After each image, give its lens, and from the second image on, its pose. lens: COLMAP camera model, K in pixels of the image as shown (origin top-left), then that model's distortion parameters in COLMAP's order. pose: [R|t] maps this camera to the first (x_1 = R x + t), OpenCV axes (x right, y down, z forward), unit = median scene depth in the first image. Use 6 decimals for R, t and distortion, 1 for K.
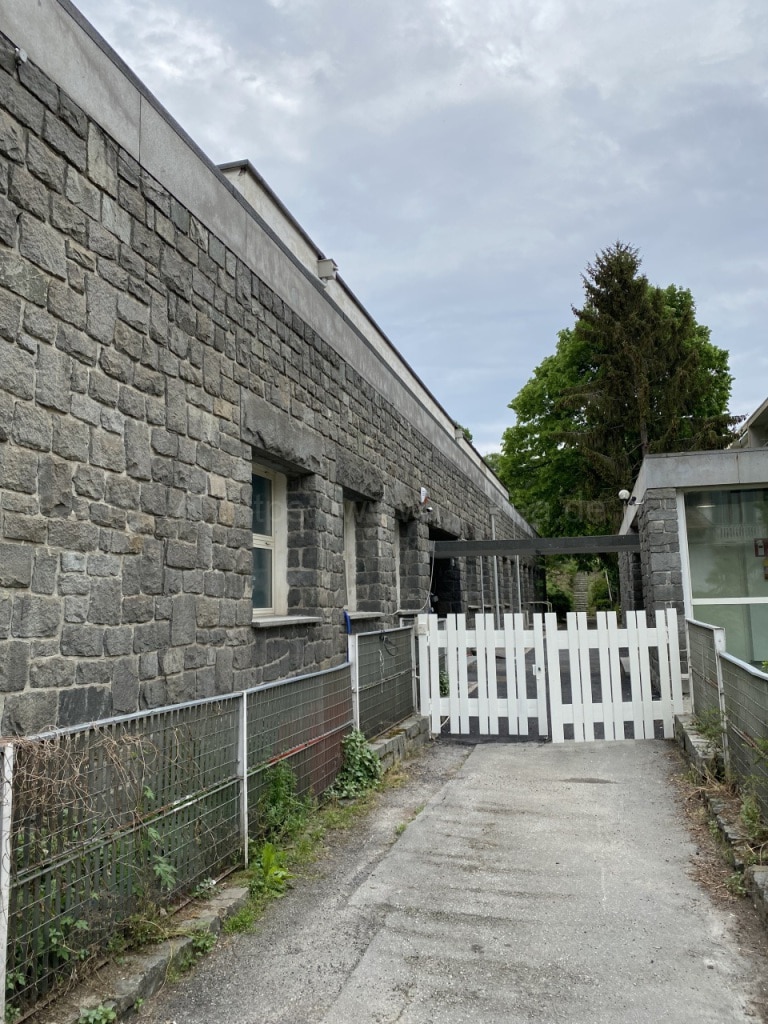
lens RADIAL K [[769.5, 0, 357.6], [0, 769.5, 511.3], [0, 0, 1]] dist [0.014471, -0.023299]
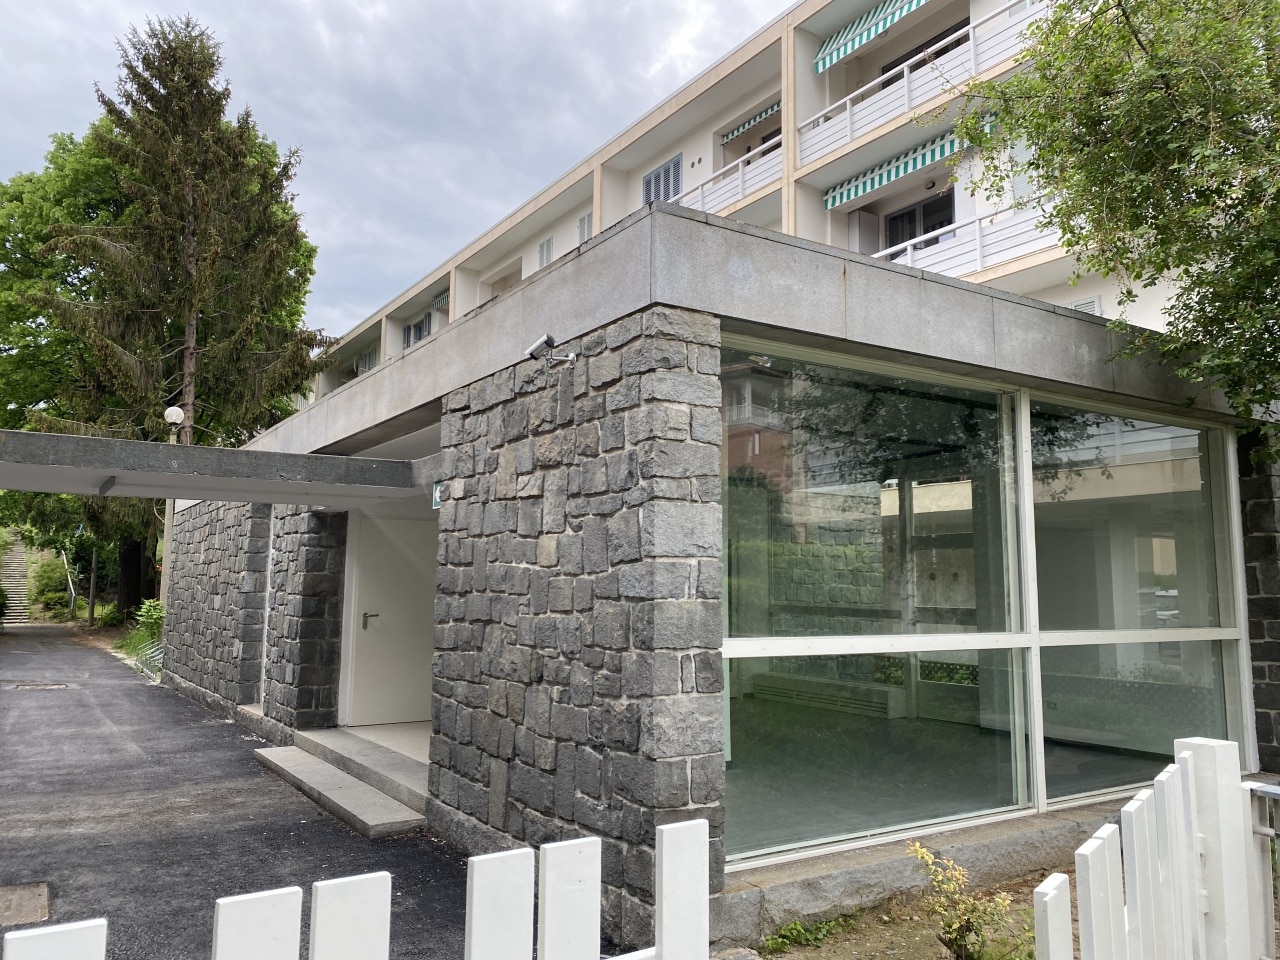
lens RADIAL K [[961.9, 0, 640.4], [0, 961.9, 471.7], [0, 0, 1]] dist [0.014471, -0.023299]
pose [[0.635447, 0.117915, 0.763088, 0.020512], [-0.110570, 0.991982, -0.061210, 0.019219], [-0.764186, -0.045479, 0.643390, 0.213257]]
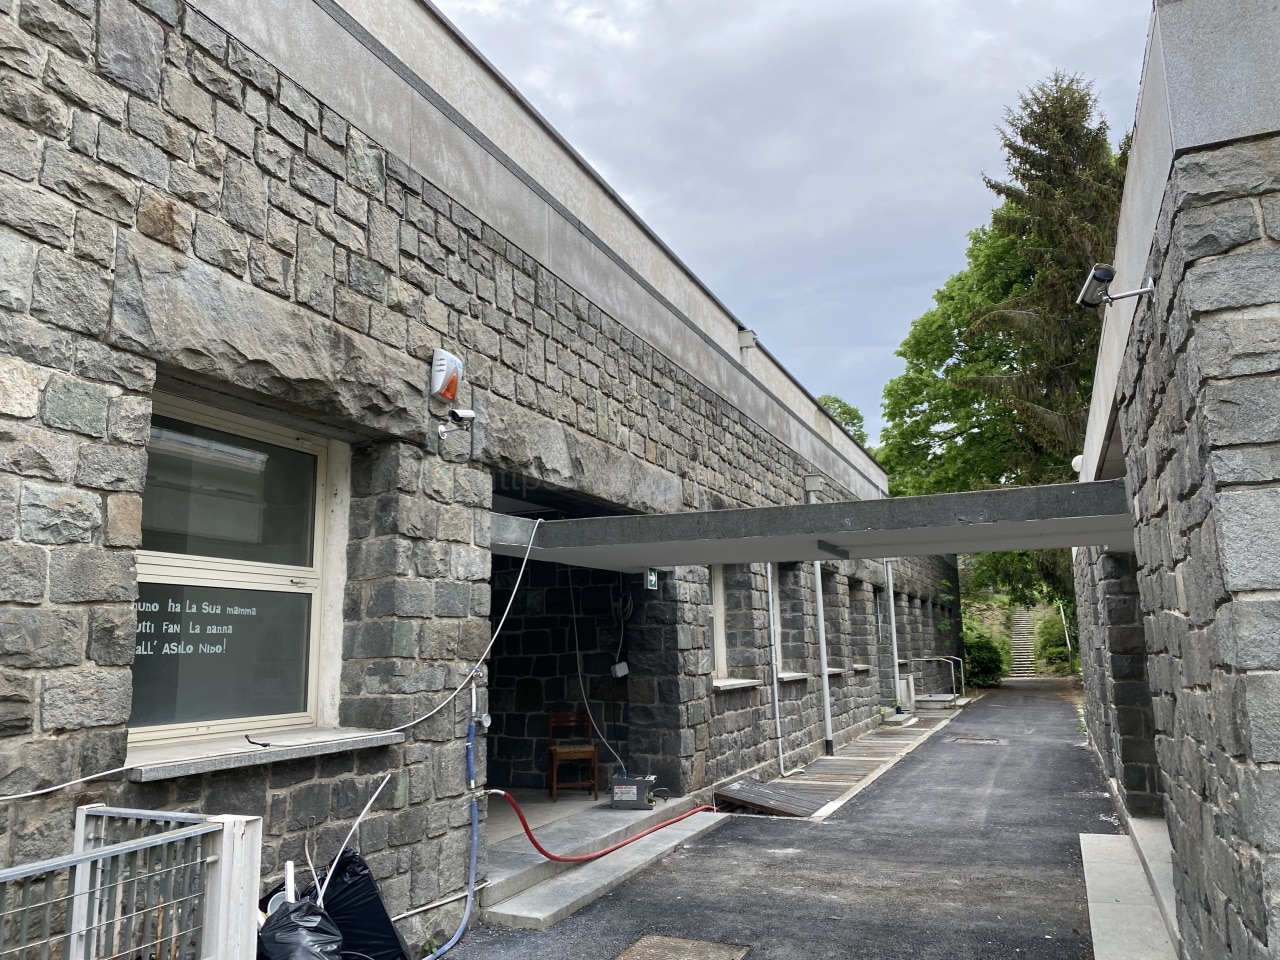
lens RADIAL K [[961.9, 0, 654.5], [0, 961.9, 470.4], [0, 0, 1]] dist [0.014471, -0.023299]
pose [[0.996046, -0.017218, -0.087158, 0.077156], [0.011730, 0.997939, -0.063096, 0.017687], [0.088065, 0.061824, 0.994194, 0.218719]]
